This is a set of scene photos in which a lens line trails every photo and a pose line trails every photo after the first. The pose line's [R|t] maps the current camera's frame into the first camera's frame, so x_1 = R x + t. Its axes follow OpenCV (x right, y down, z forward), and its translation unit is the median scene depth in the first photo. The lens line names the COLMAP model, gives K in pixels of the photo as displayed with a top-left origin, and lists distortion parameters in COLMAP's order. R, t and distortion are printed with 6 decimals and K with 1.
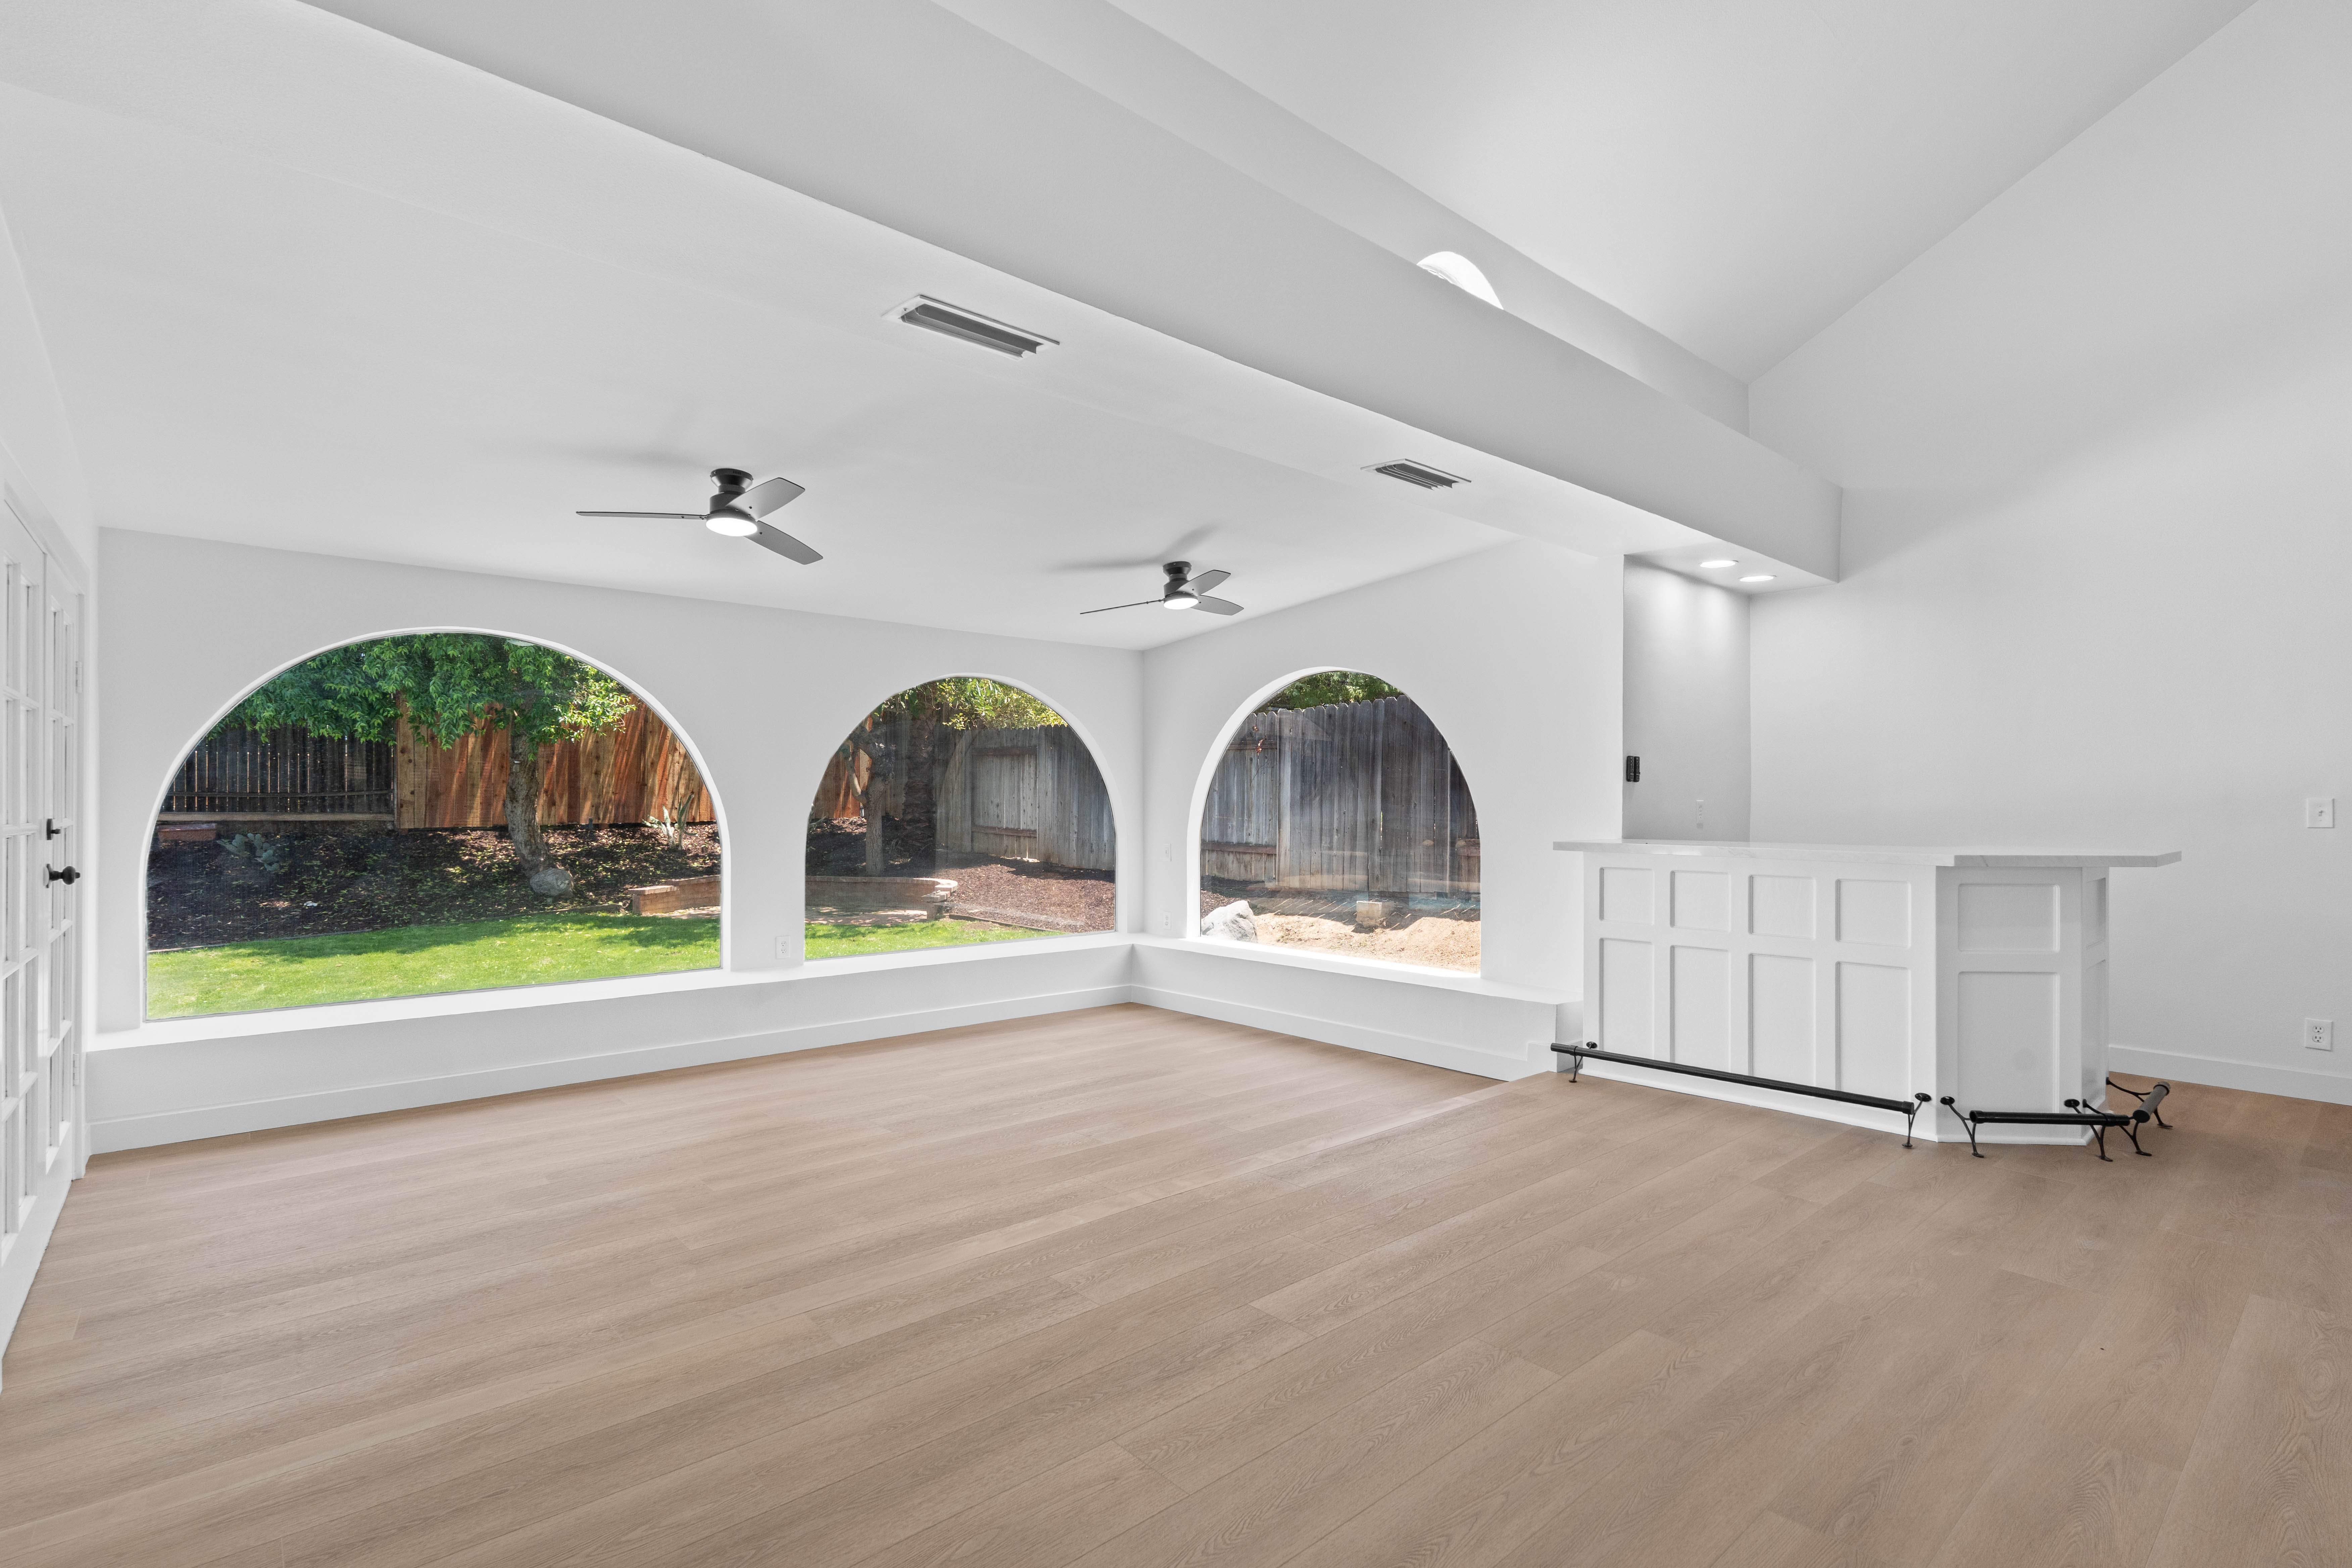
lens RADIAL K [[1120.4, 0, 1182.0], [0, 1120.4, 807.7], [0, 0, 1]] dist [-0.006033, -0.000412]
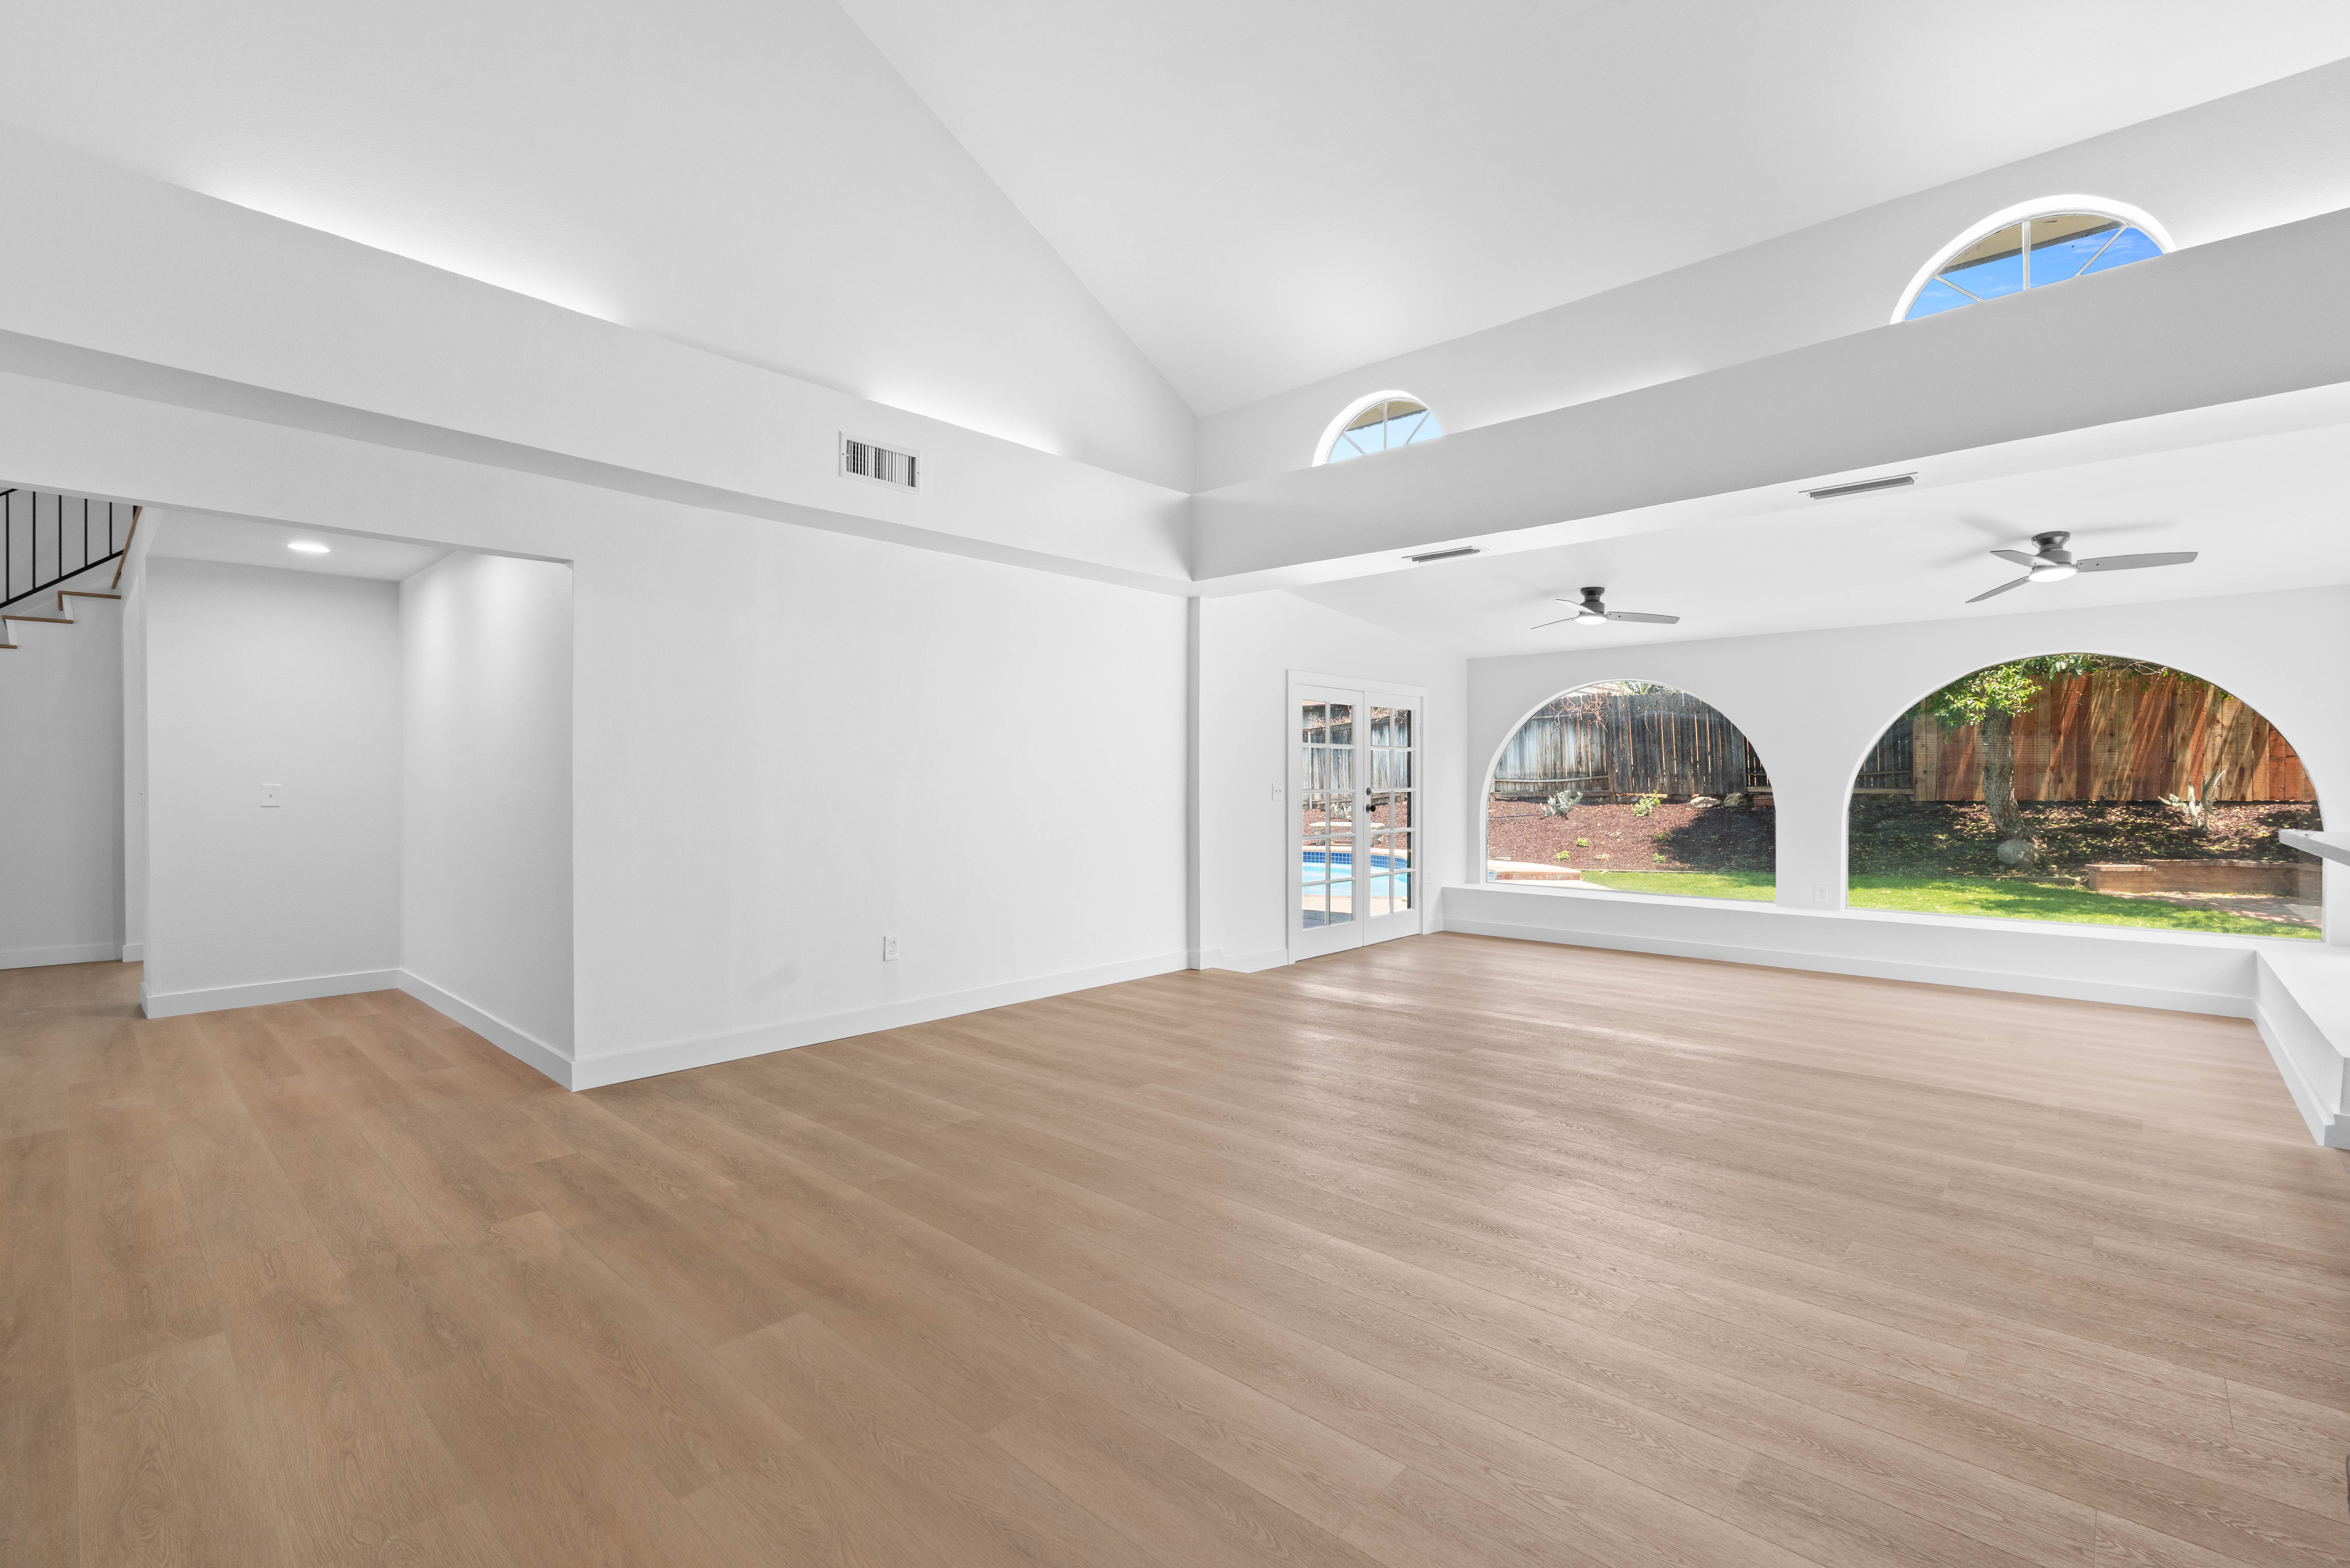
lens RADIAL K [[1046.2, 0, 1198.0], [0, 1046.2, 781.4], [0, 0, 1]] dist [-0.002797, 0.000627]
pose [[0.137935, 0.001514, -0.990440, 0.389055], [-0.004280, 0.999990, 0.000933, -0.000714], [0.990432, 0.004110, 0.137940, 0.068191]]
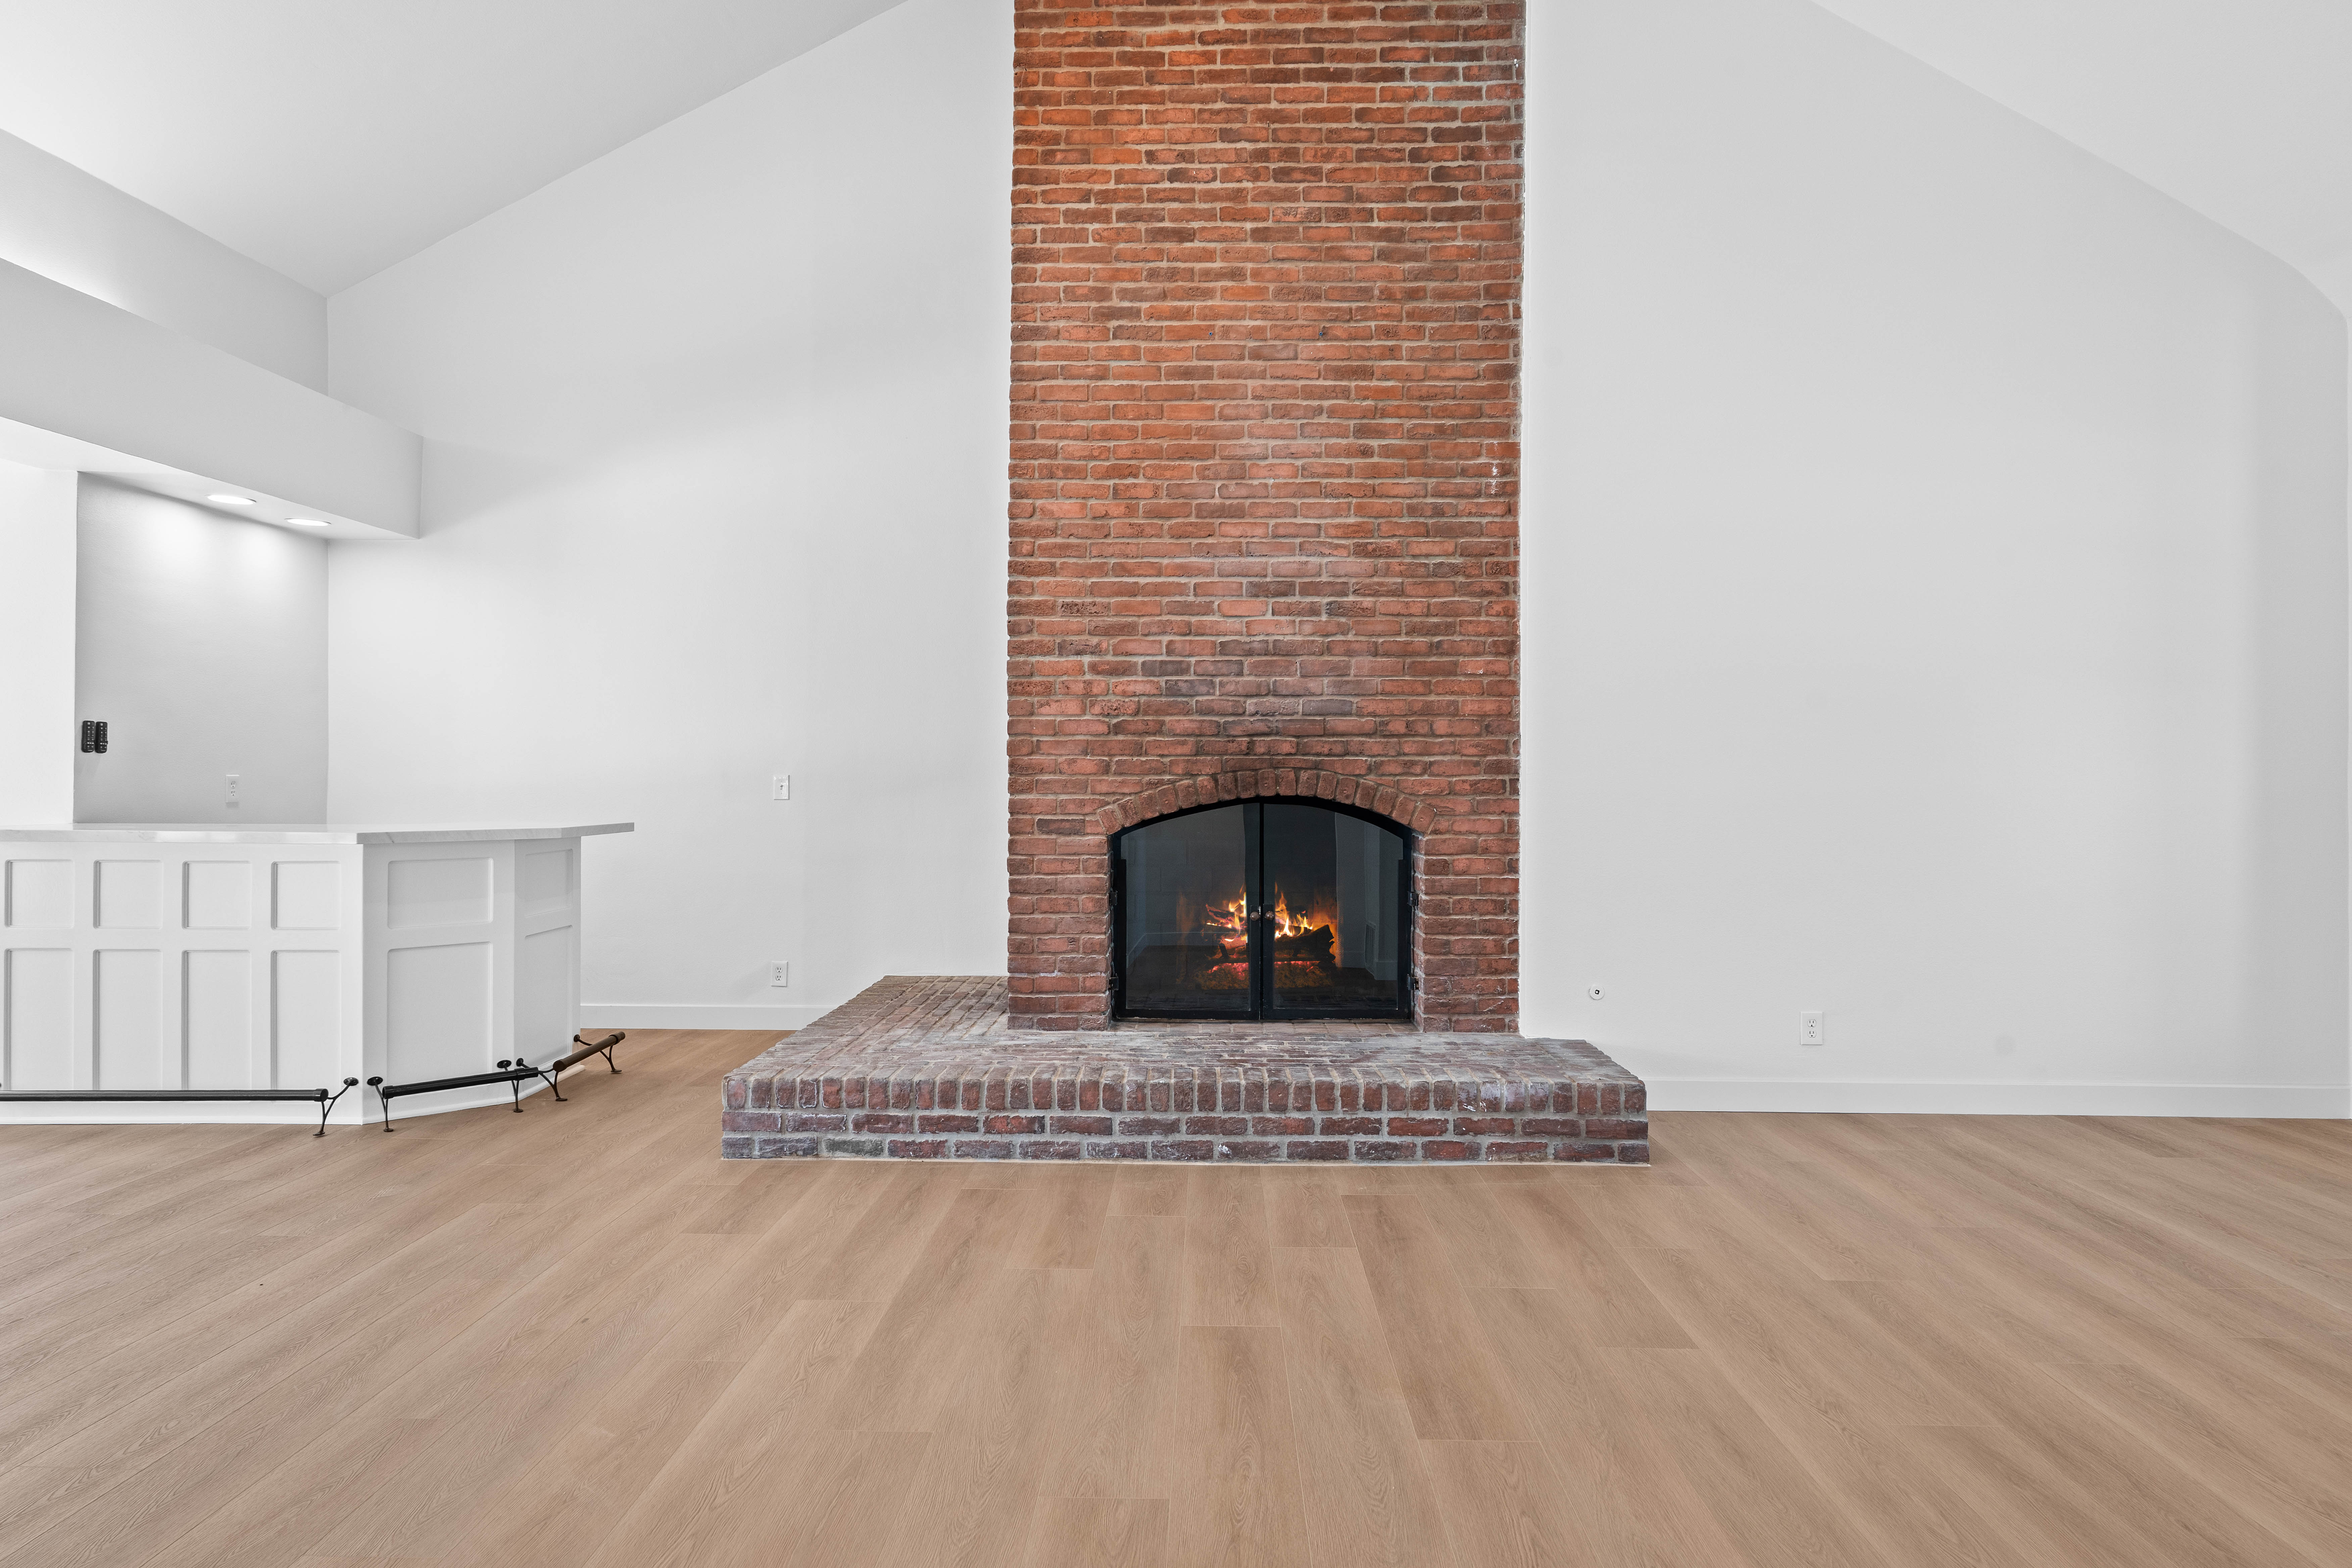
lens RADIAL K [[1359.4, 0, 1186.7], [0, 1359.4, 775.6], [0, 0, 1]] dist [0.000597, 0.001099]
pose [[0.666497, 0.003165, 0.745501, 0.089758], [-0.001105, 0.999994, -0.003257, -0.001815], [-0.745507, 0.001347, 0.666497, -0.115377]]
